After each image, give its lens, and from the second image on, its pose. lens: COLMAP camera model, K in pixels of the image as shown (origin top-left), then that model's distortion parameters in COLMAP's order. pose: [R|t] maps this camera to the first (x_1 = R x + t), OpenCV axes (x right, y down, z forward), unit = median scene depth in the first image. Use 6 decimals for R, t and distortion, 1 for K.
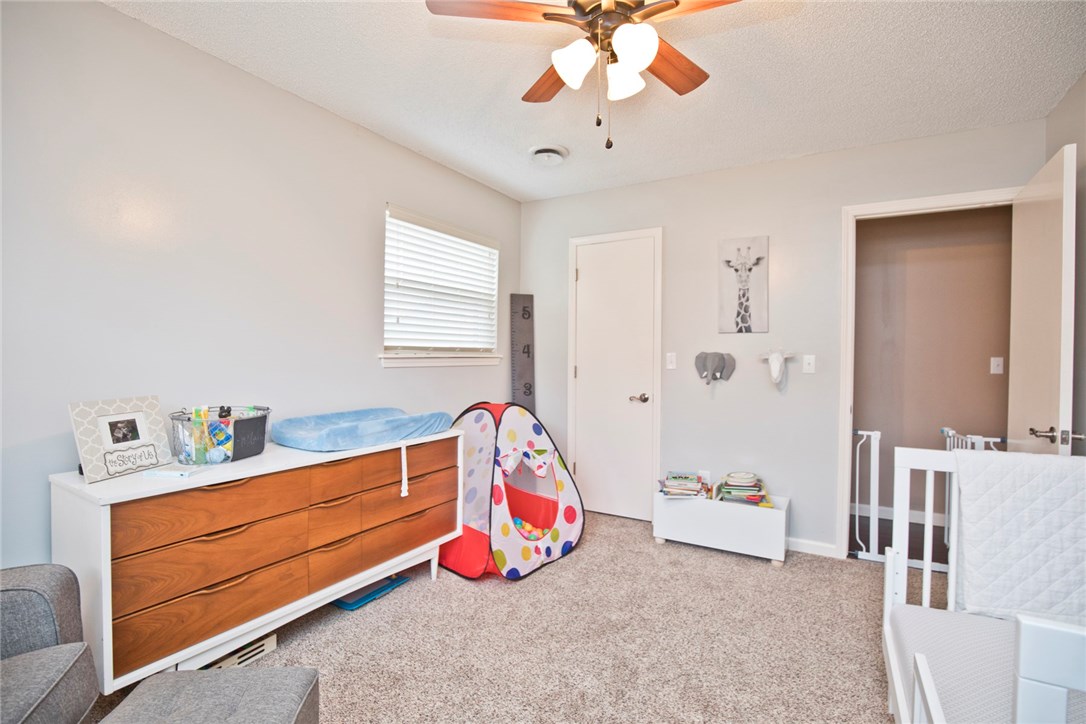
lens RADIAL K [[496.7, 0, 545.7], [0, 496.7, 365.0], [0, 0, 1]] dist [-0.019883, 0.000454]
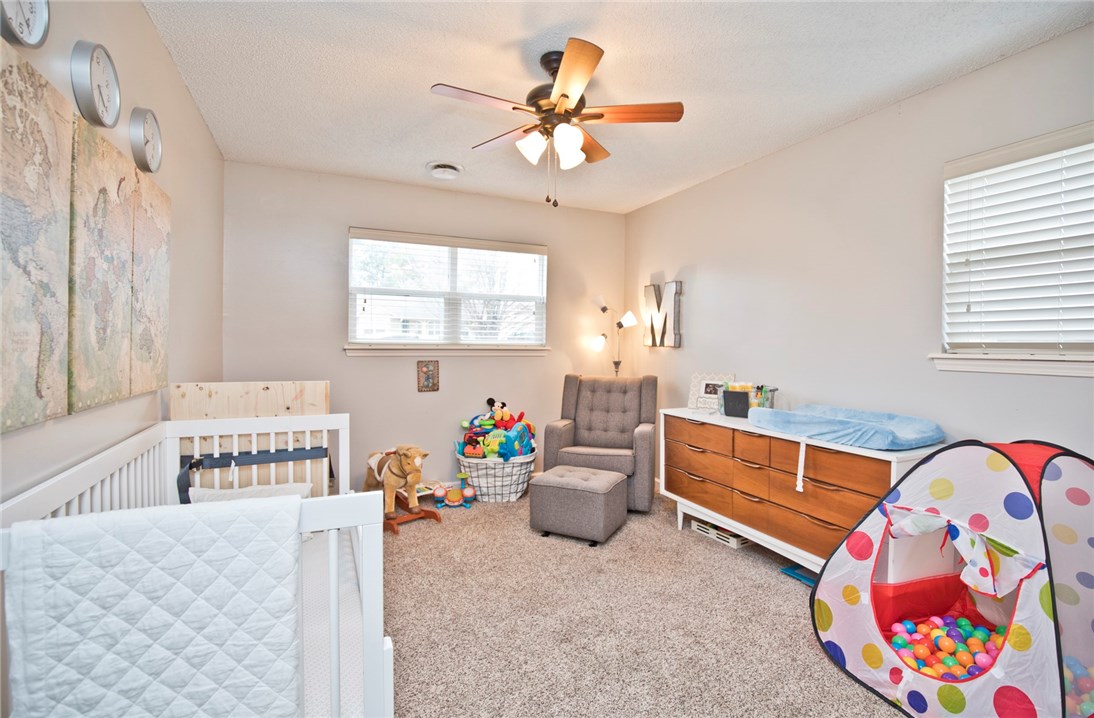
lens RADIAL K [[500.4, 0, 550.1], [0, 500.4, 349.9], [0, 0, 1]] dist [-0.019883, 0.000454]
pose [[-0.565620, -0.003955, -0.824657, 0.789370], [-0.029722, 0.999437, 0.015593, -0.024318], [0.824131, 0.033330, -0.565418, 1.066312]]
